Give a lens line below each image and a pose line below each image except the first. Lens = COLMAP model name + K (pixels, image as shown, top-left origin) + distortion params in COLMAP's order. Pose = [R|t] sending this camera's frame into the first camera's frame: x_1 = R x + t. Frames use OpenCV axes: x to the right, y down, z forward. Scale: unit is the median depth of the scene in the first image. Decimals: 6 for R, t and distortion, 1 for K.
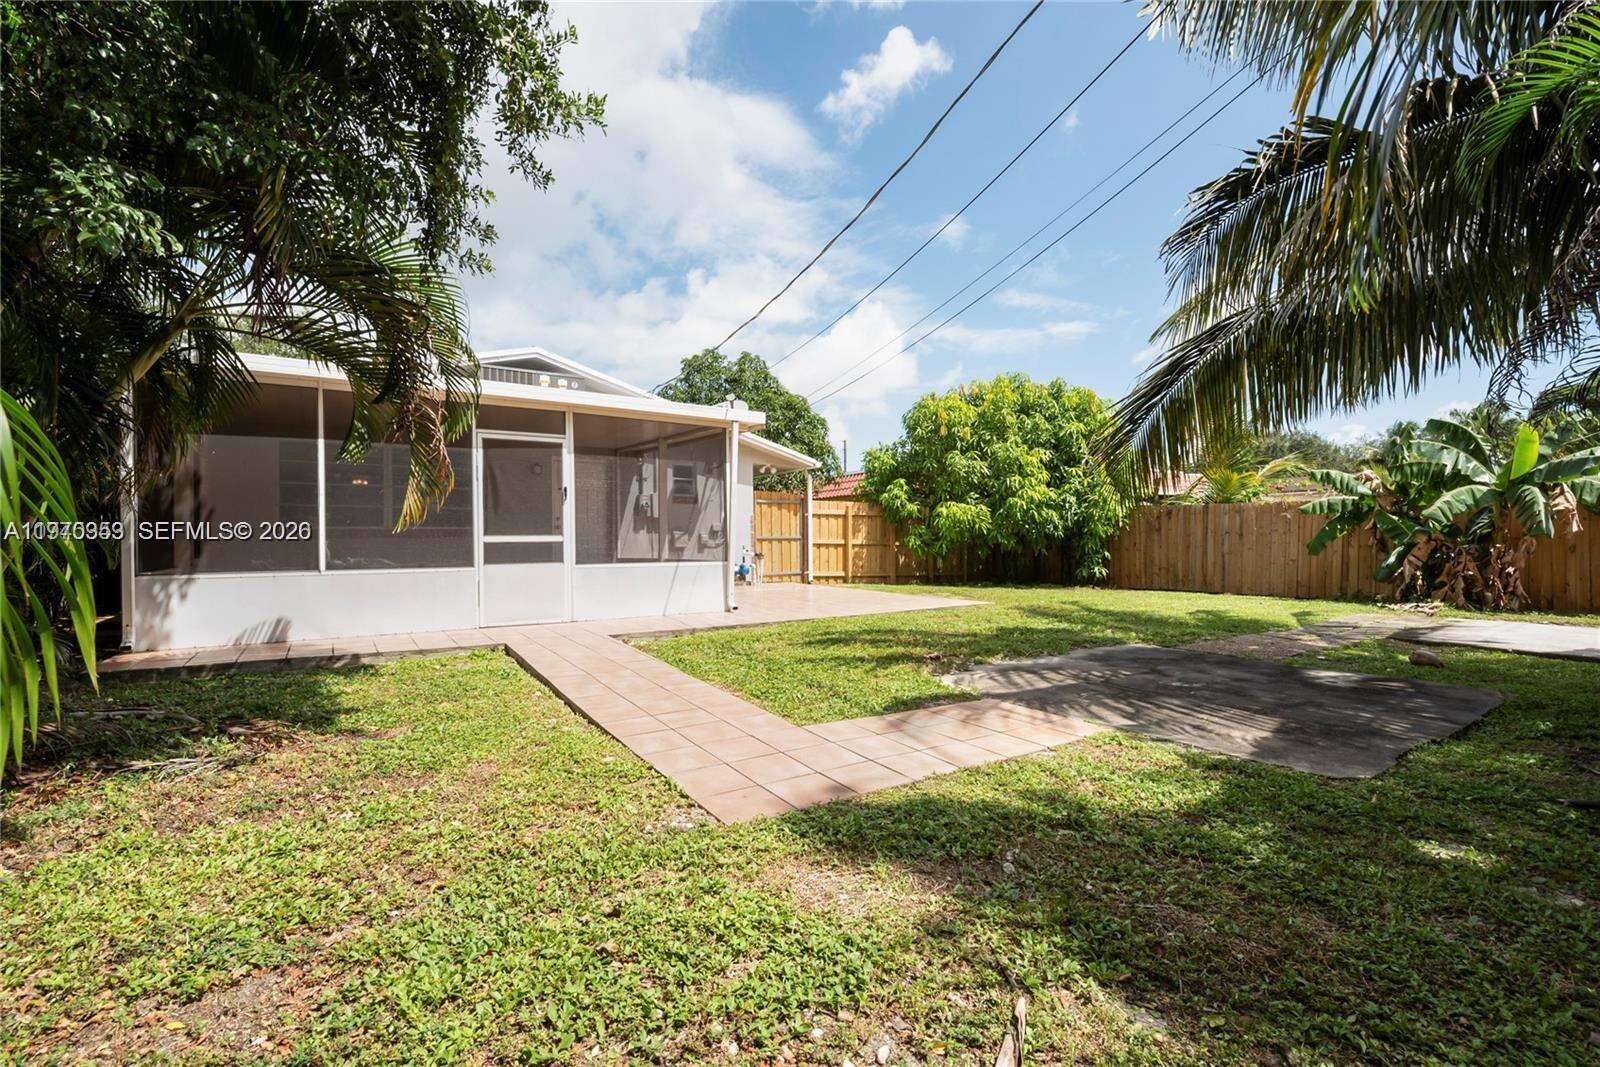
lens RADIAL K [[694.1, 0, 794.6], [0, 694.1, 535.6], [0, 0, 1]] dist [0.001134, -0.000313]
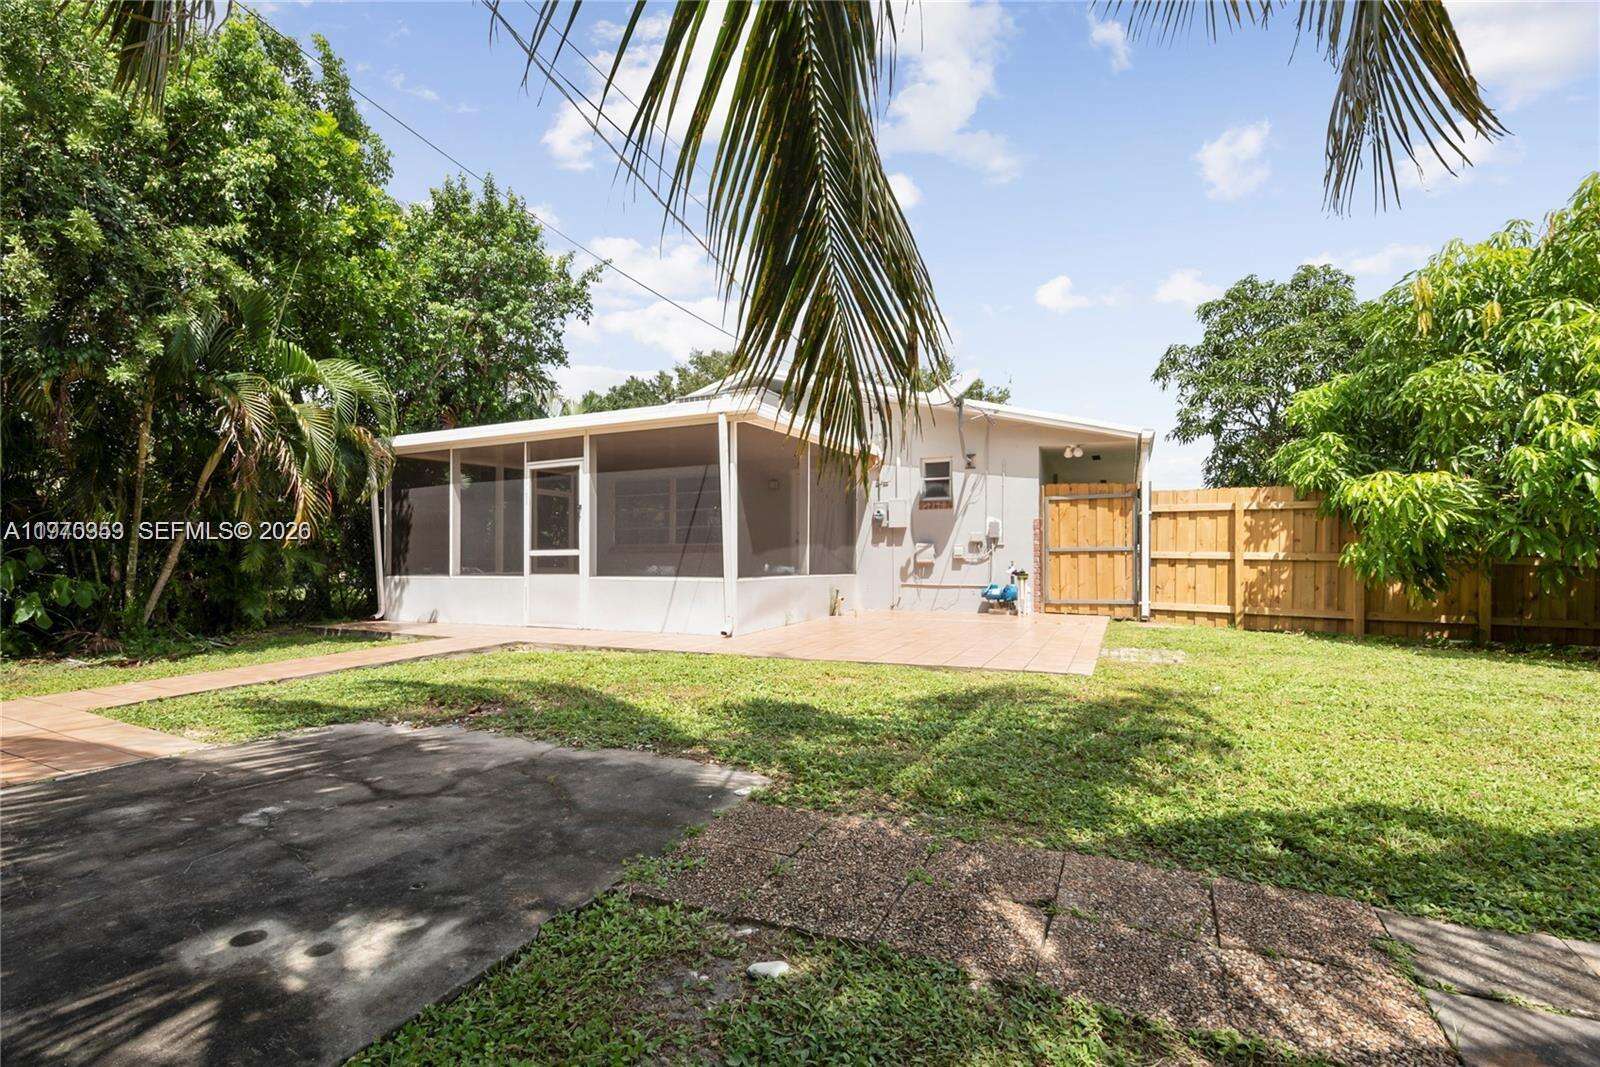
lens RADIAL K [[694.1, 0, 795.0], [0, 694.1, 532.4], [0, 0, 1]] dist [0.001134, -0.000313]
pose [[0.503079, -0.031529, -0.863665, 0.458478], [0.007069, 0.999451, -0.032368, 0.006412], [0.864211, 0.010179, 0.503026, 0.436970]]
